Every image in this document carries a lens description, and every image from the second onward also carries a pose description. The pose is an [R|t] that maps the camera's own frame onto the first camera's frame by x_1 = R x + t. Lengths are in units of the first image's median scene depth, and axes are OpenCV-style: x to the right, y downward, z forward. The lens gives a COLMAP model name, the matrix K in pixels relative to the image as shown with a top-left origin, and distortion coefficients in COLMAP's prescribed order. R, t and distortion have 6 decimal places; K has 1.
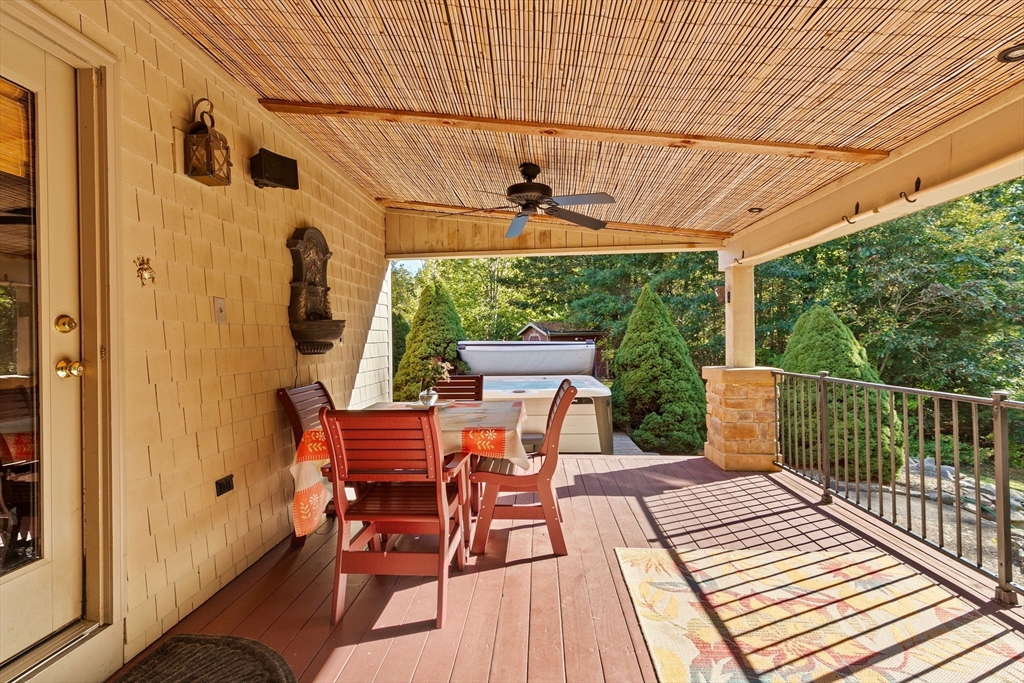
lens RADIAL K [[457.8, 0, 505.7], [0, 457.8, 339.7], [0, 0, 1]] dist [0.002133, -0.000407]
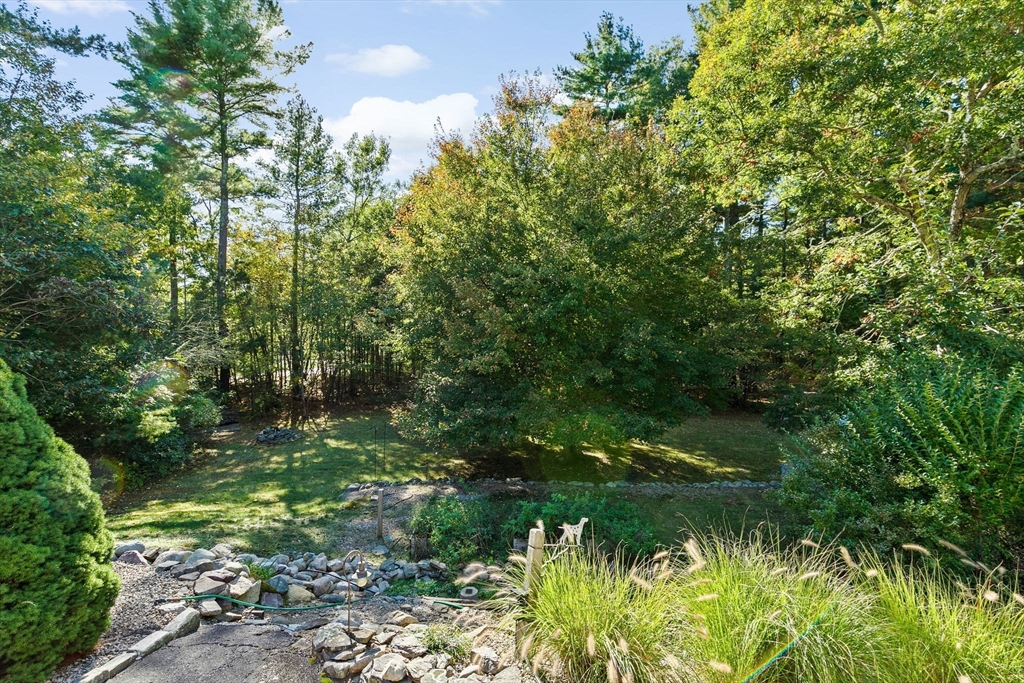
lens RADIAL K [[457.8, 0, 508.1], [0, 457.8, 342.0], [0, 0, 1]] dist [0.002133, -0.000407]
pose [[-0.028039, 0.008367, 0.999572, 0.743088], [0.015994, 0.999841, -0.007920, 0.000154], [-0.999479, 0.015765, -0.028168, 1.233790]]
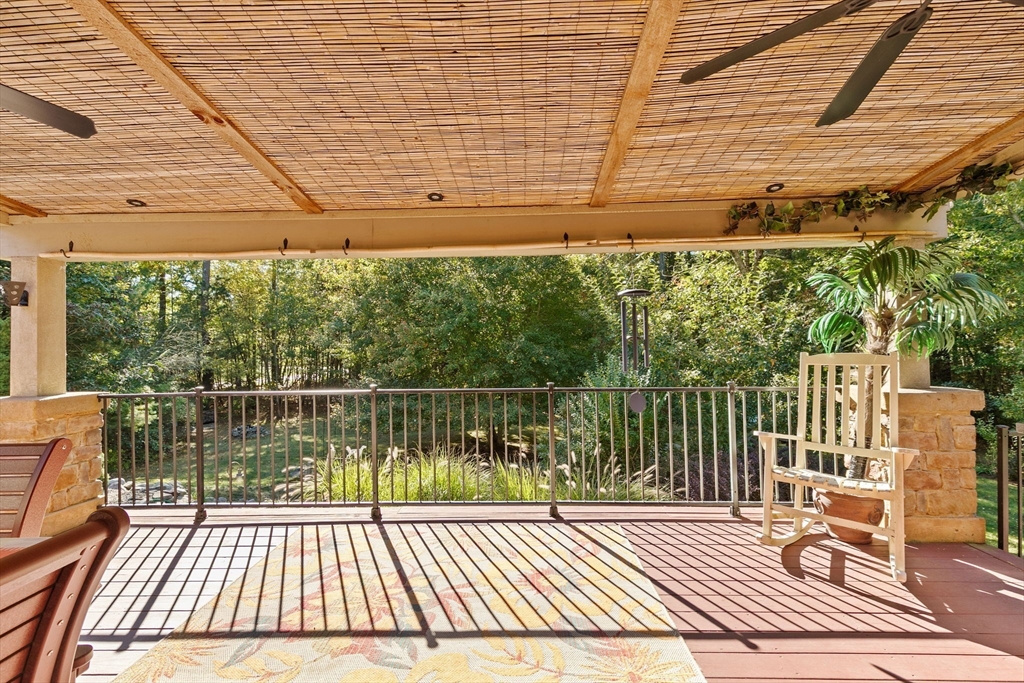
lens RADIAL K [[457.8, 0, 508.8], [0, 457.8, 337.7], [0, 0, 1]] dist [0.002133, -0.000407]
pose [[-0.038573, 0.029972, 0.998806, -0.335684], [0.018624, 0.999398, -0.029270, 0.003874], [-0.999082, 0.017473, -0.039108, 0.364459]]
